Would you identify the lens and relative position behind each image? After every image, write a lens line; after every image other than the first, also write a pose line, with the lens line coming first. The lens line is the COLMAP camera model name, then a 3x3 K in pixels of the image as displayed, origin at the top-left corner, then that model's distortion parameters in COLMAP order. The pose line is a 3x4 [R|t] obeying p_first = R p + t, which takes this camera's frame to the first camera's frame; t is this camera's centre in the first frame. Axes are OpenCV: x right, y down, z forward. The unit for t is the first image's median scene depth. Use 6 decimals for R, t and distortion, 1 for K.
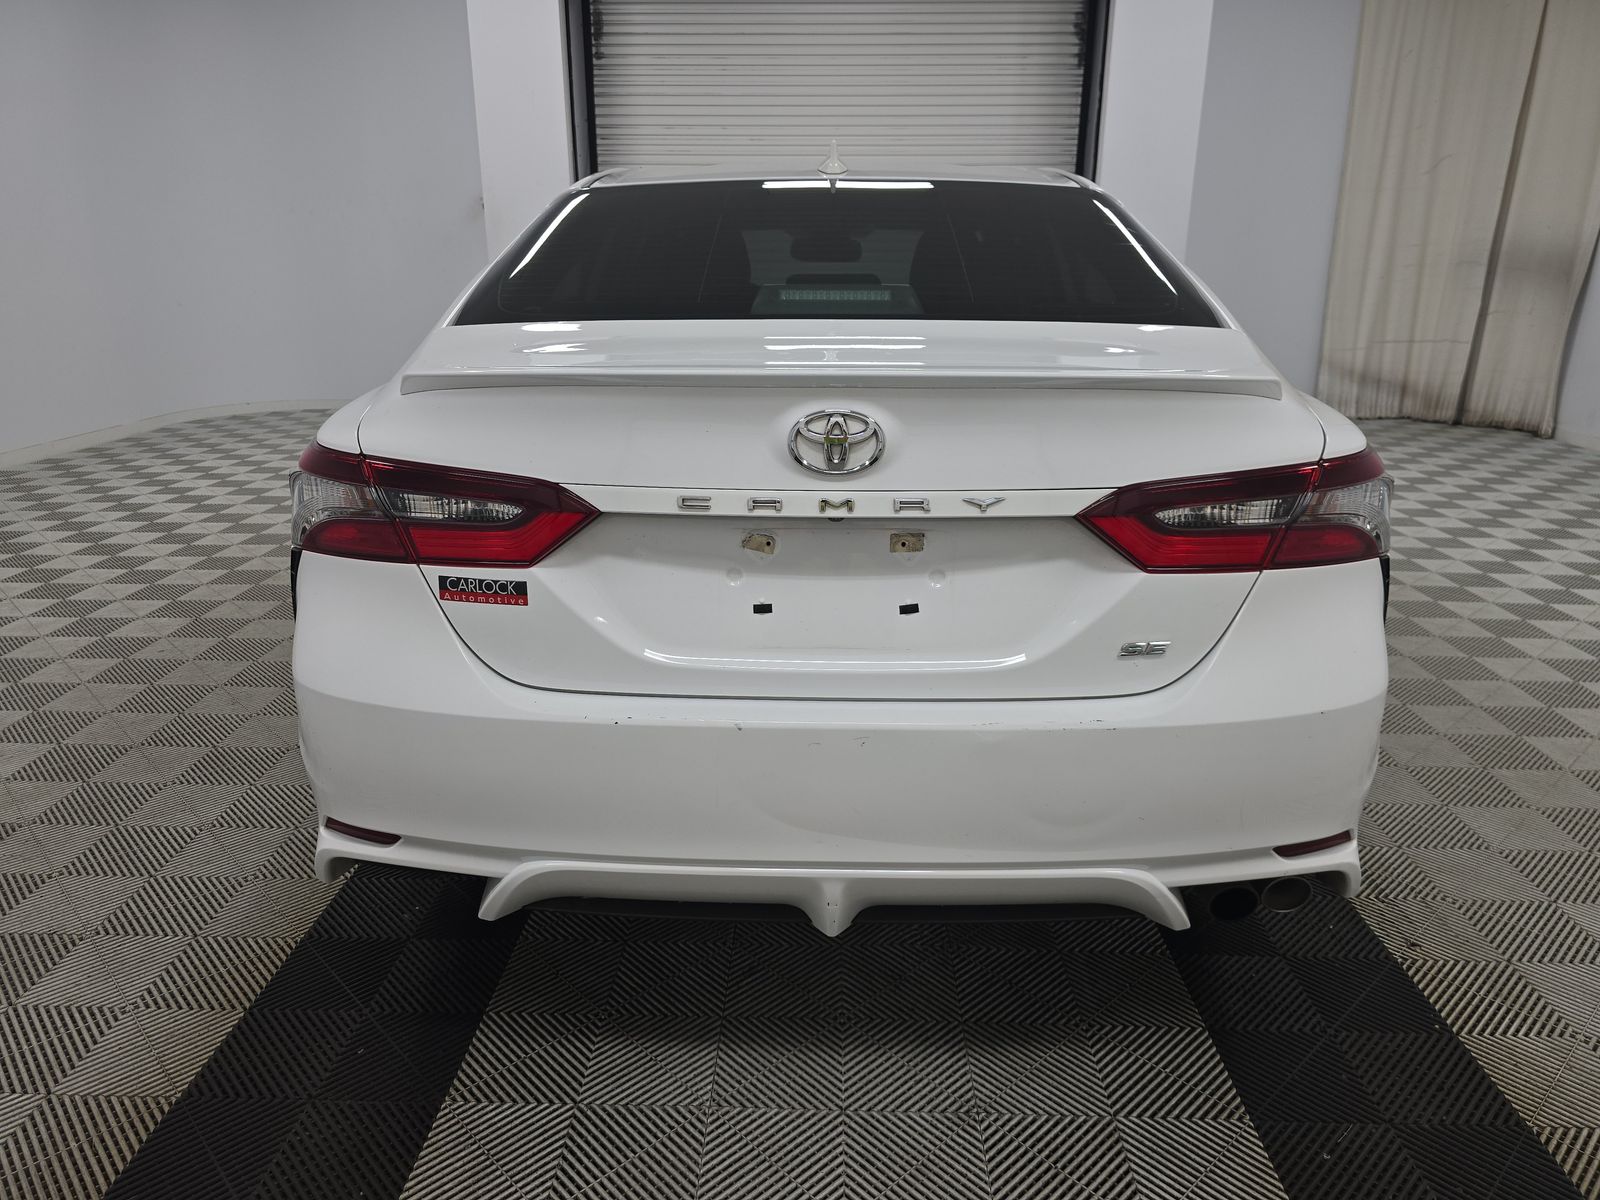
lens RADIAL K [[1123.7, 0, 804.2], [0, 1123.7, 578.5], [0, 0, 1]] dist [0.055463, -0.047343]
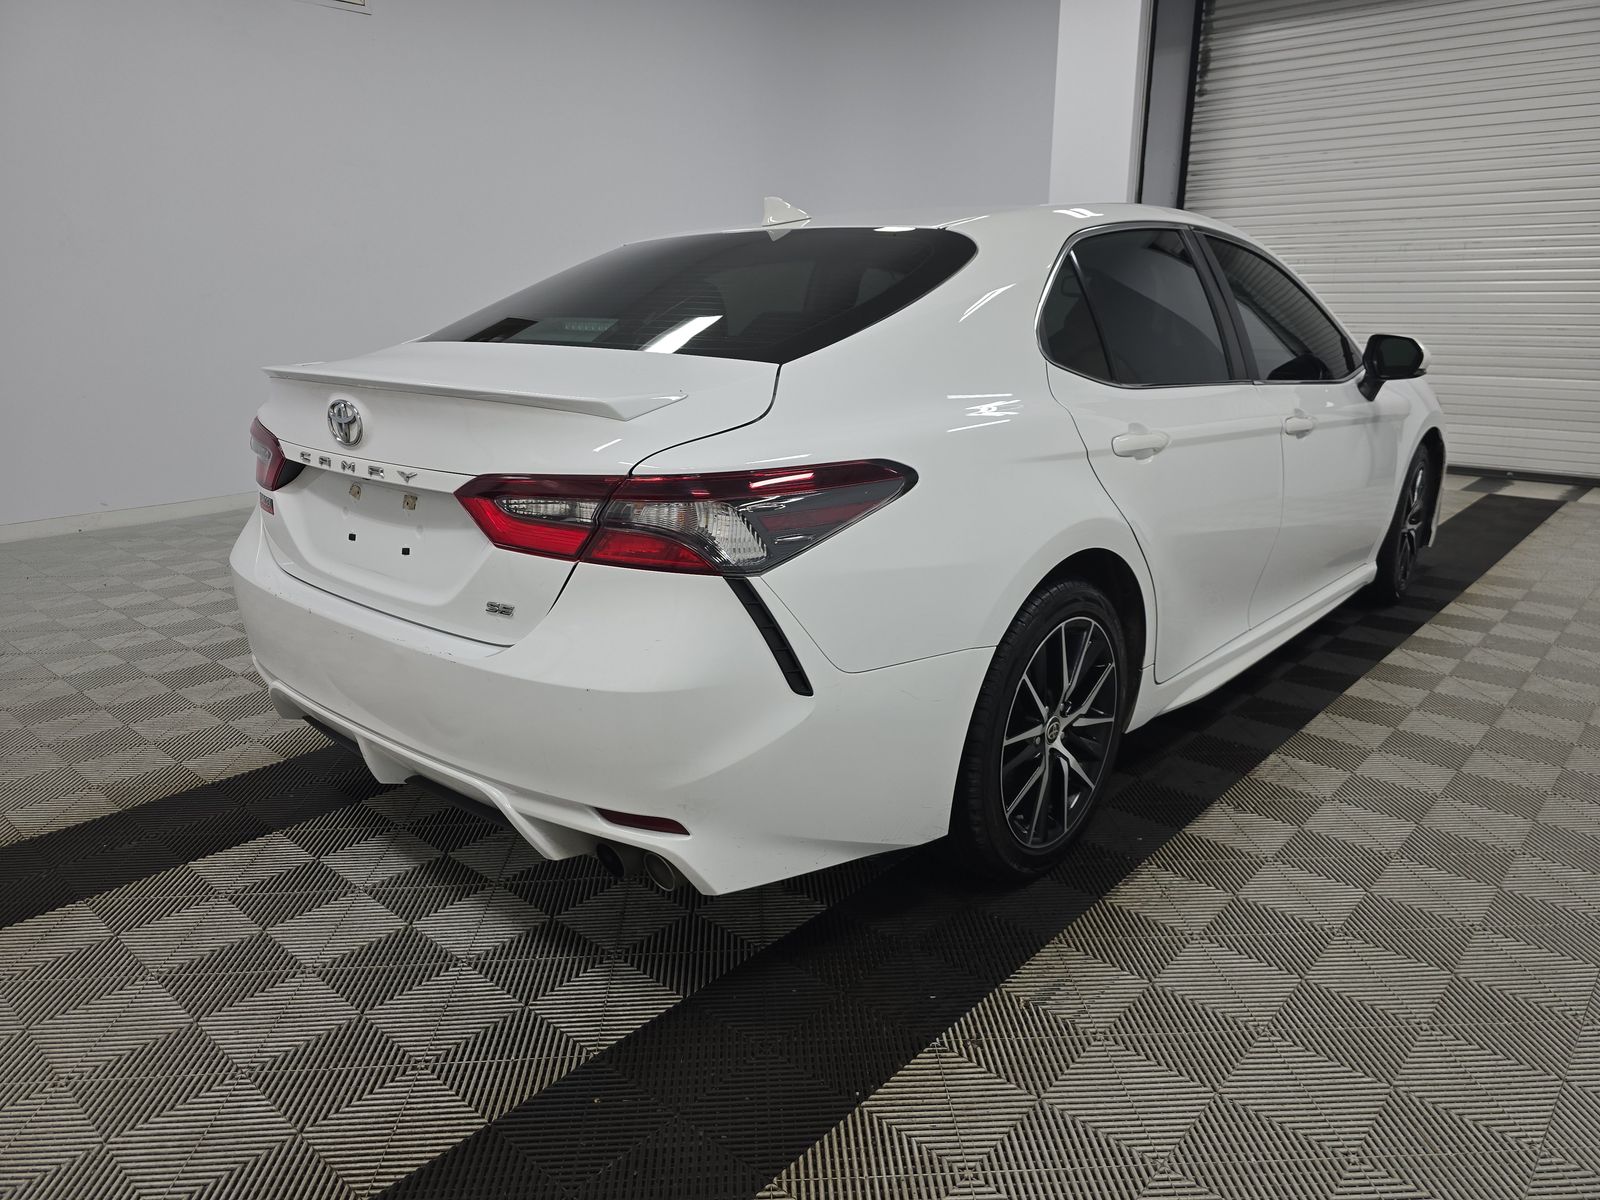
lens RADIAL K [[1088.9, 0, 813.9], [0, 1088.9, 599.5], [0, 0, 1]] dist [0.074753, -0.078811]
pose [[0.765032, 0.163560, -0.622876, 1.288481], [-0.167925, 0.984414, 0.052246, -0.067039], [0.621713, 0.064627, 0.780574, 0.275622]]
